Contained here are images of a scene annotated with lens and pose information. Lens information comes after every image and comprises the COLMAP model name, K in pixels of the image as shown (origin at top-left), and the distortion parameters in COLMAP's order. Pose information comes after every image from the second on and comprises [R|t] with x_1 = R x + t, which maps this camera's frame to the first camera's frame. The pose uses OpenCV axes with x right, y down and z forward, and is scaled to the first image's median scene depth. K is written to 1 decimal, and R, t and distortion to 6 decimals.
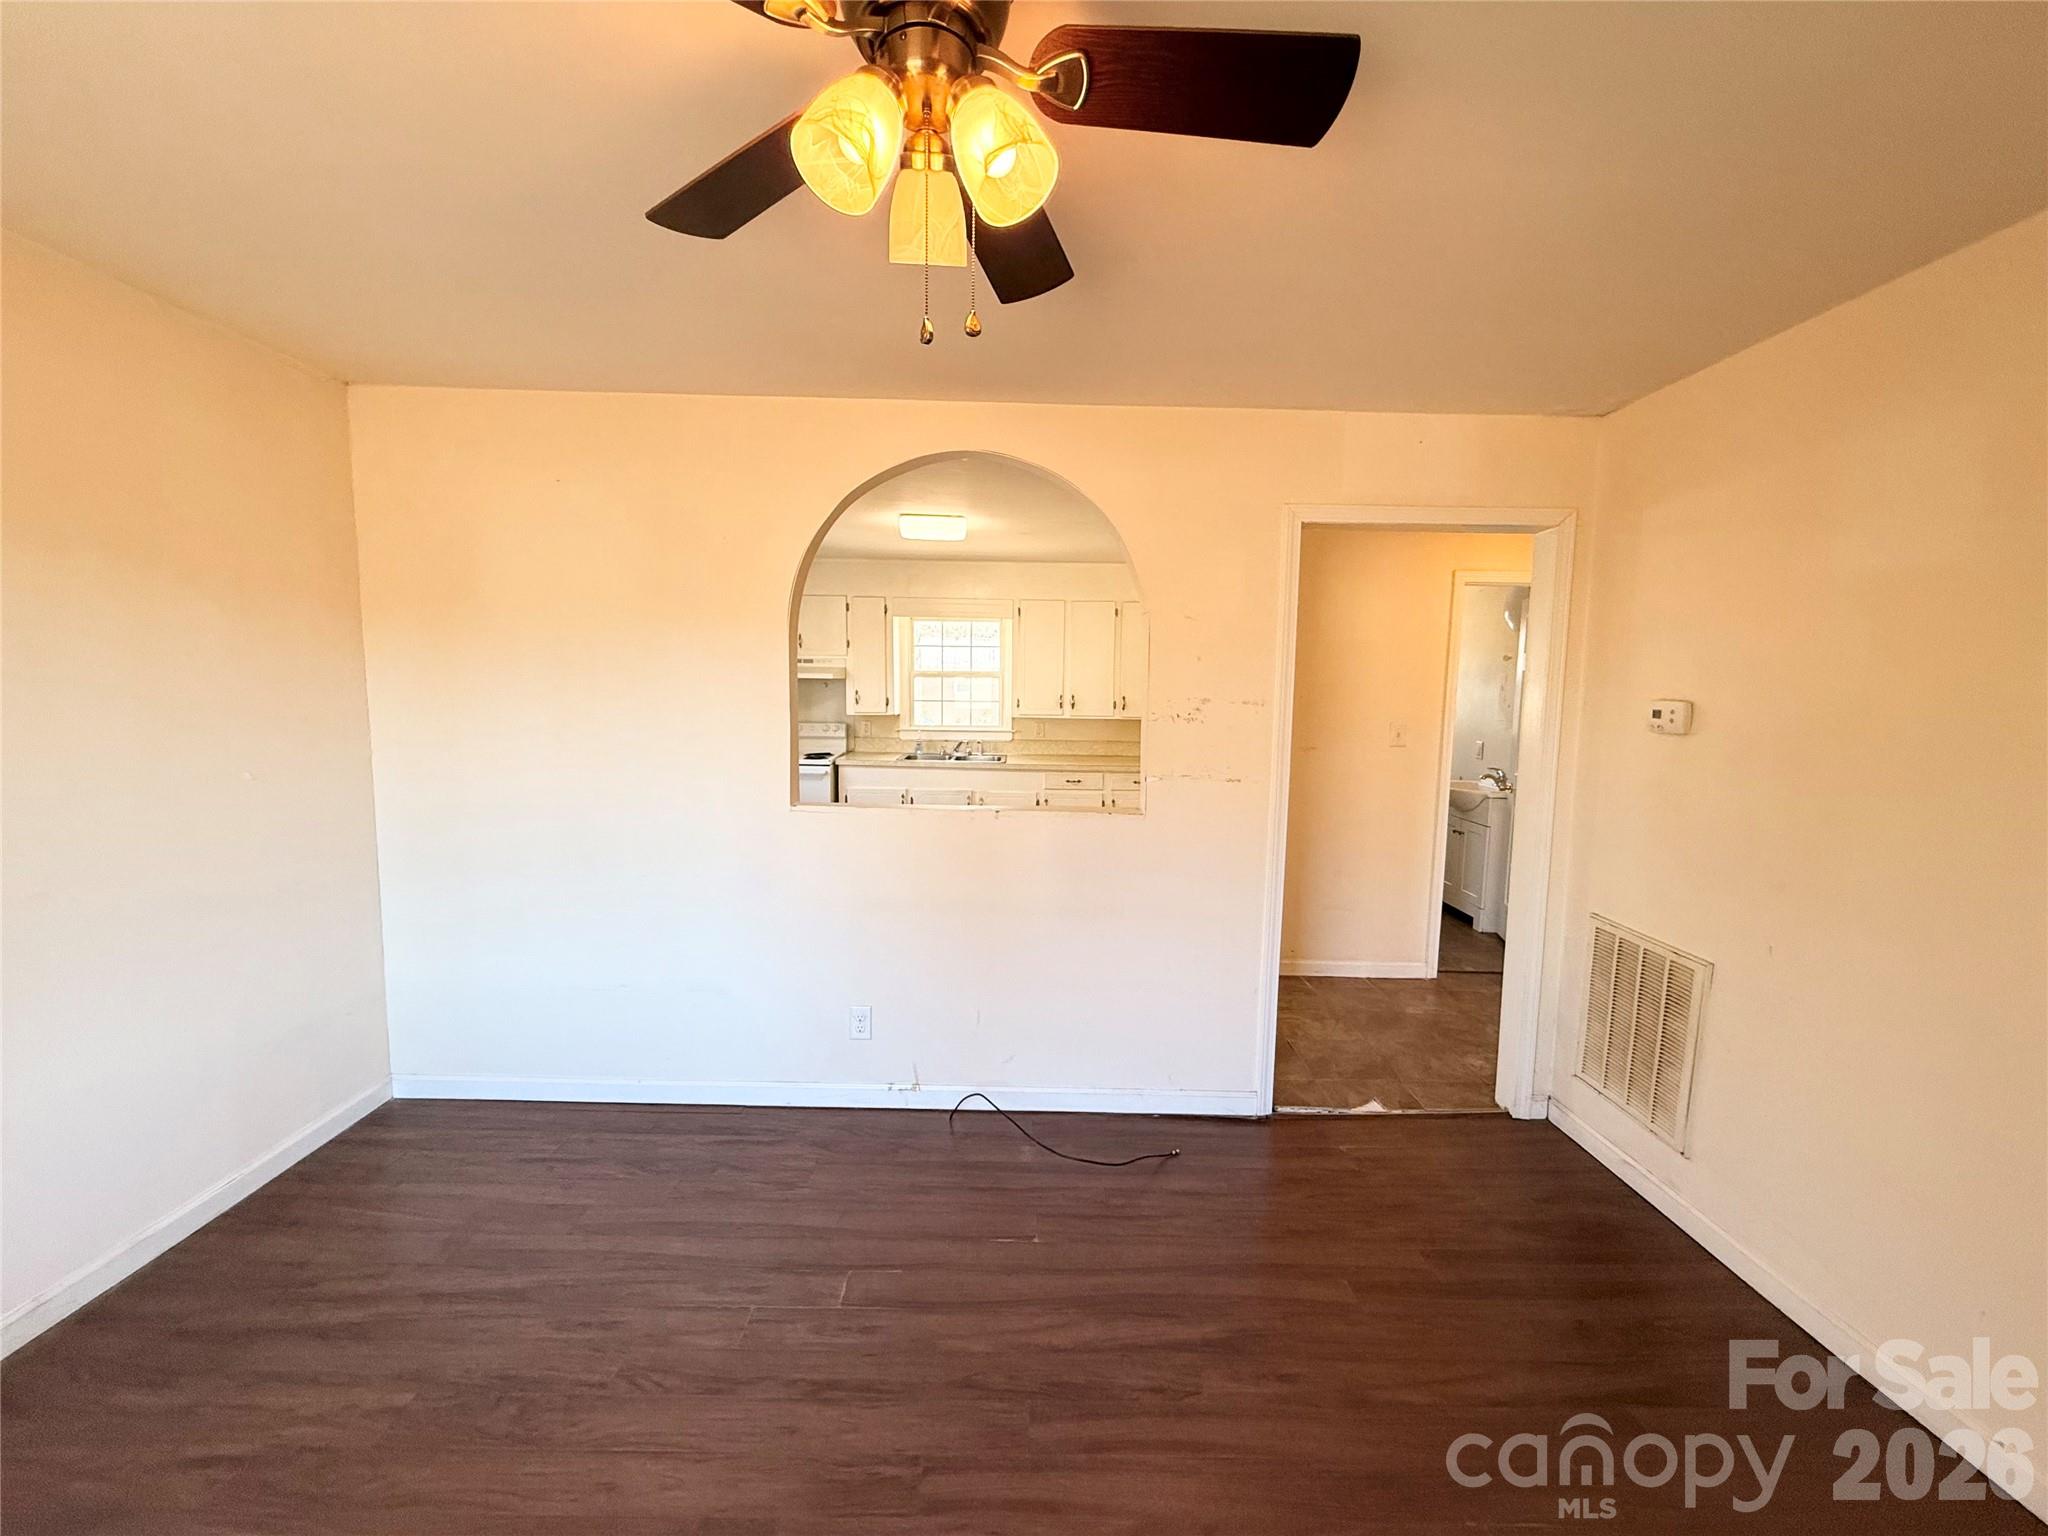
lens RADIAL K [[818.6, 0, 1022.9], [0, 818.6, 765.1], [0, 0, 1]] dist [-0.000096, 0.000144]
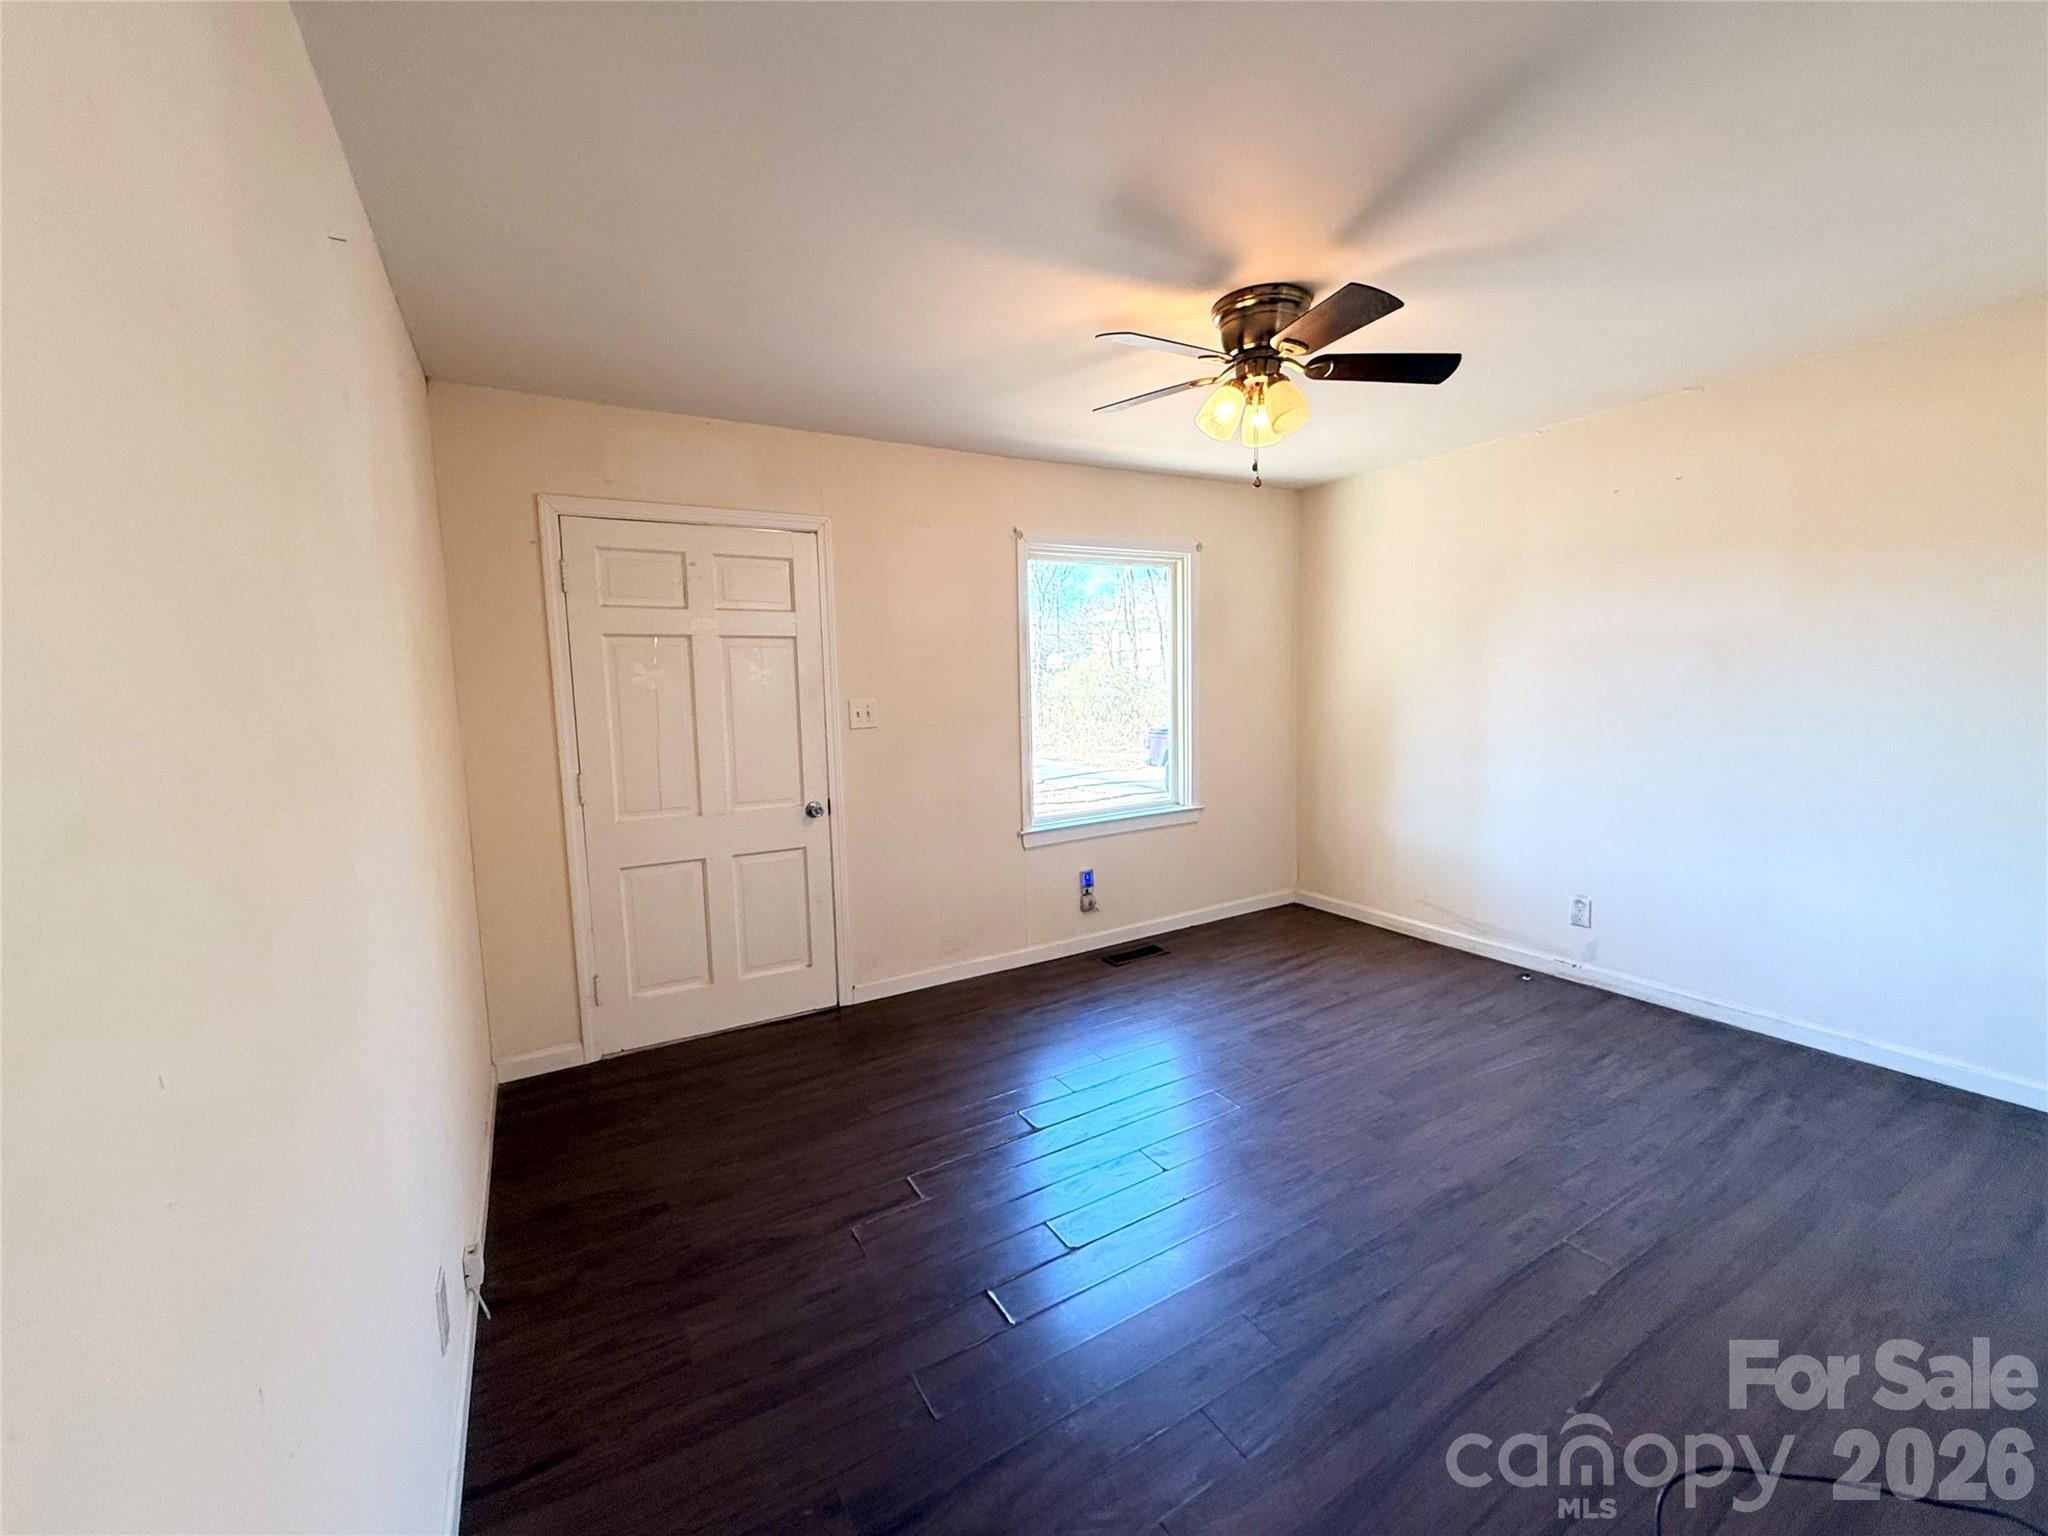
lens RADIAL K [[818.6, 0, 1022.9], [0, 818.6, 765.1], [0, 0, 1]] dist [-0.000096, 0.000144]
pose [[-0.868147, 0.059404, -0.492738, 0.603726], [-0.033840, 0.983416, 0.178181, -0.058283], [0.495151, 0.171361, -0.851740, 1.048734]]
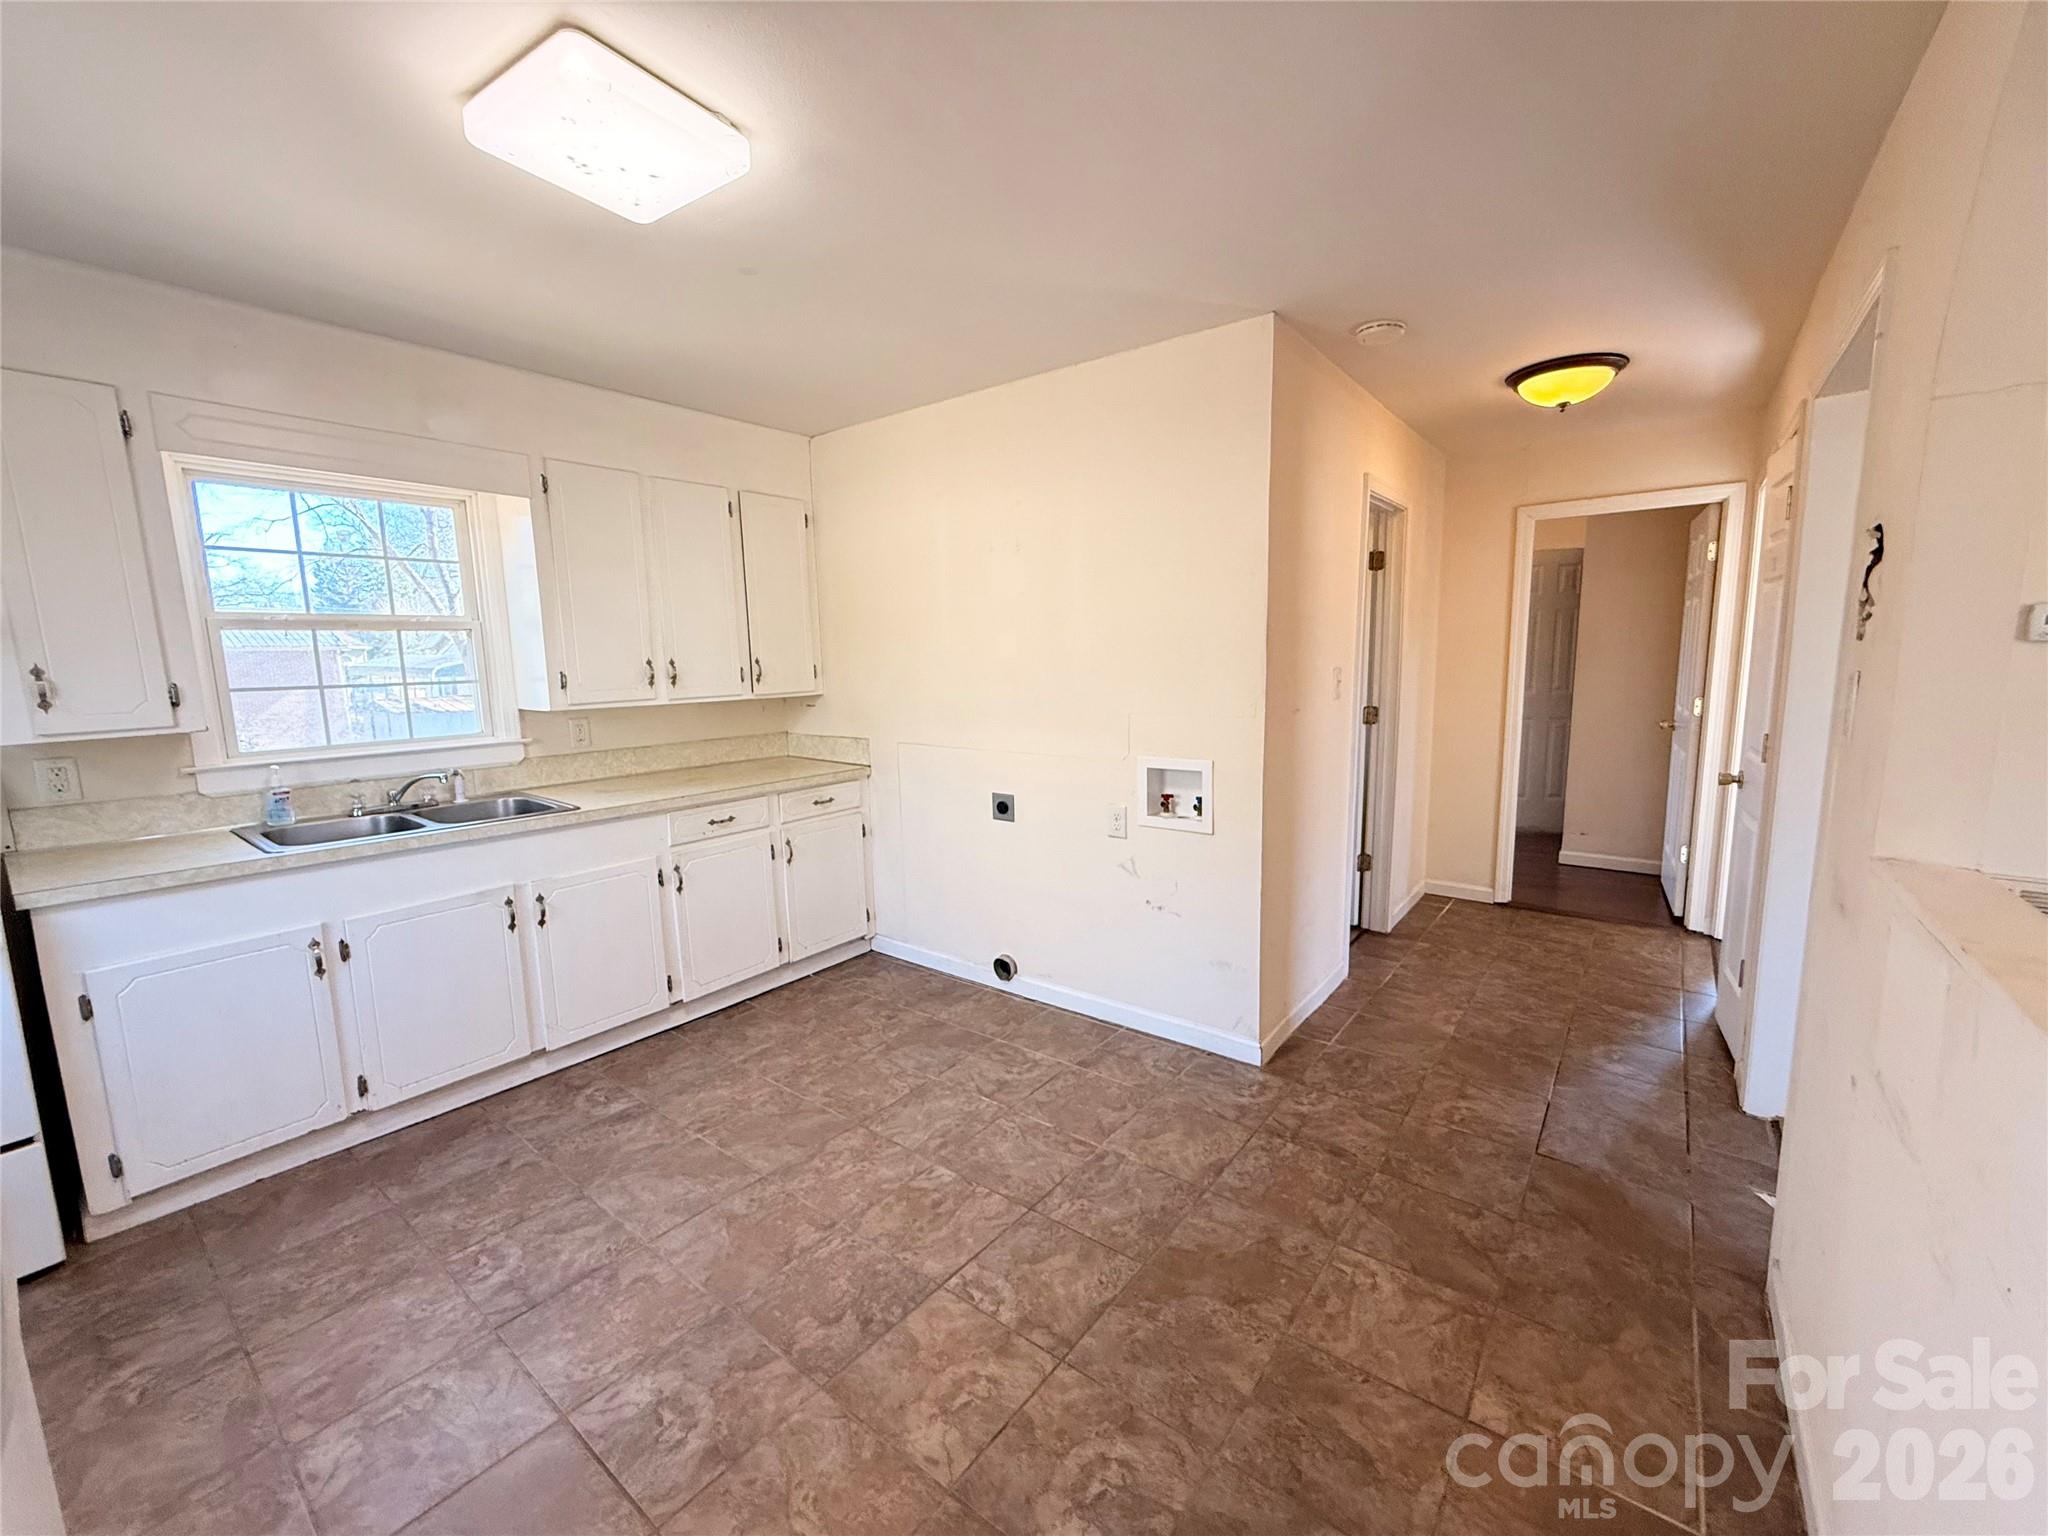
lens RADIAL K [[824.8, 0, 1015.1], [0, 824.8, 766.4], [0, 0, 1]] dist [-0.000195, 0.000192]
pose [[0.619471, -0.134358, 0.773436, -0.525738], [0.108033, 0.990461, 0.085531, -0.092340], [-0.777550, 0.030573, 0.628077, 1.175757]]
